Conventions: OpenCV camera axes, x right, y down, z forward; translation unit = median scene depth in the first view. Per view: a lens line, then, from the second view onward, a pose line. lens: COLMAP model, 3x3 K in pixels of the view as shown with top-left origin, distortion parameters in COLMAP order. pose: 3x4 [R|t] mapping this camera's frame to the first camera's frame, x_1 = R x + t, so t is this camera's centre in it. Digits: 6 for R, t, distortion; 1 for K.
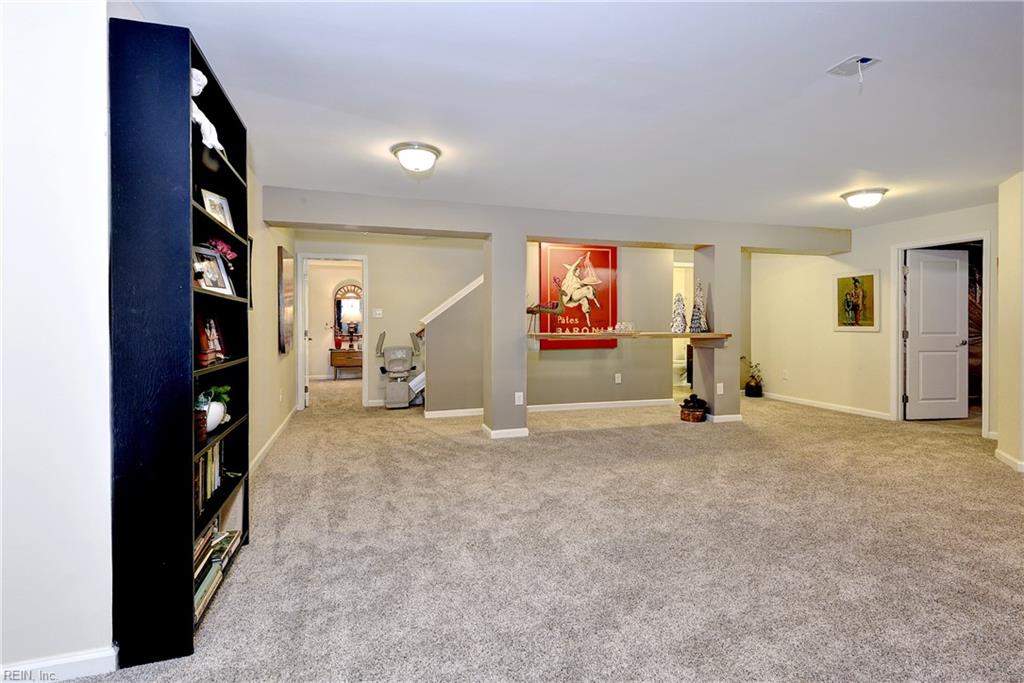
lens RADIAL K [[469.1, 0, 497.5], [0, 469.1, 327.6], [0, 0, 1]] dist [-0.007373, -0.001683]
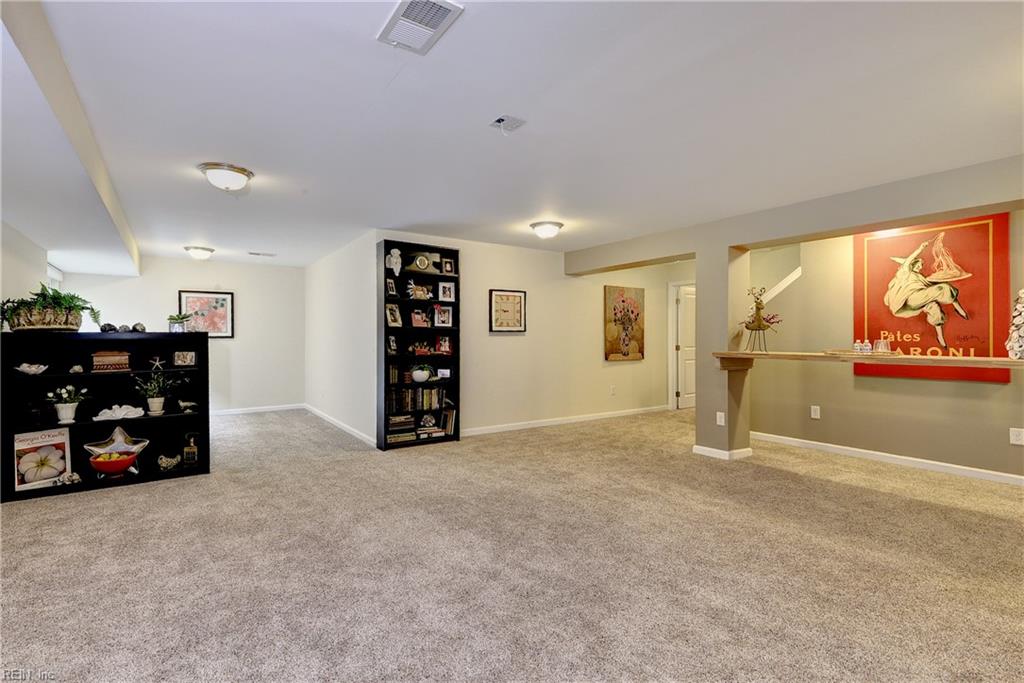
lens RADIAL K [[469.1, 0, 510.4], [0, 469.1, 341.2], [0, 0, 1]] dist [-0.007373, -0.001683]
pose [[0.288461, 0.002088, -0.957489, 0.644194], [-0.017875, 0.999835, -0.003205, 0.003526], [0.957325, 0.018039, 0.288451, 0.240842]]
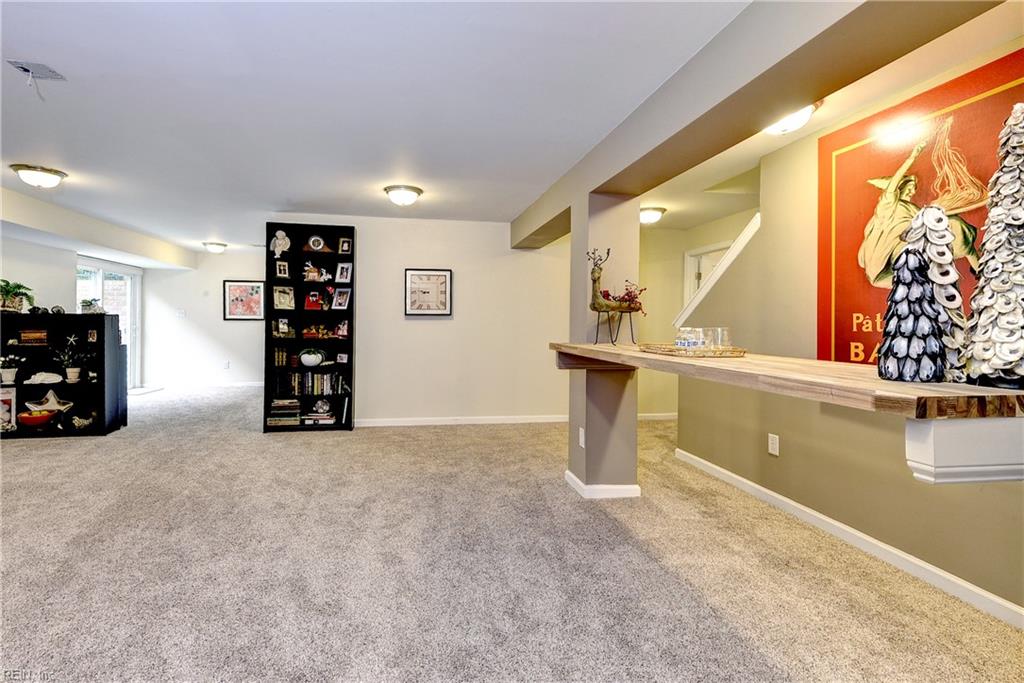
lens RADIAL K [[469.1, 0, 473.3], [0, 469.1, 323.3], [0, 0, 1]] dist [-0.007373, -0.001683]
pose [[-0.136430, -0.005243, -0.990636, 0.565062], [-0.030595, 0.999531, -0.001076, -0.005529], [0.990177, 0.030162, -0.136527, 0.719332]]
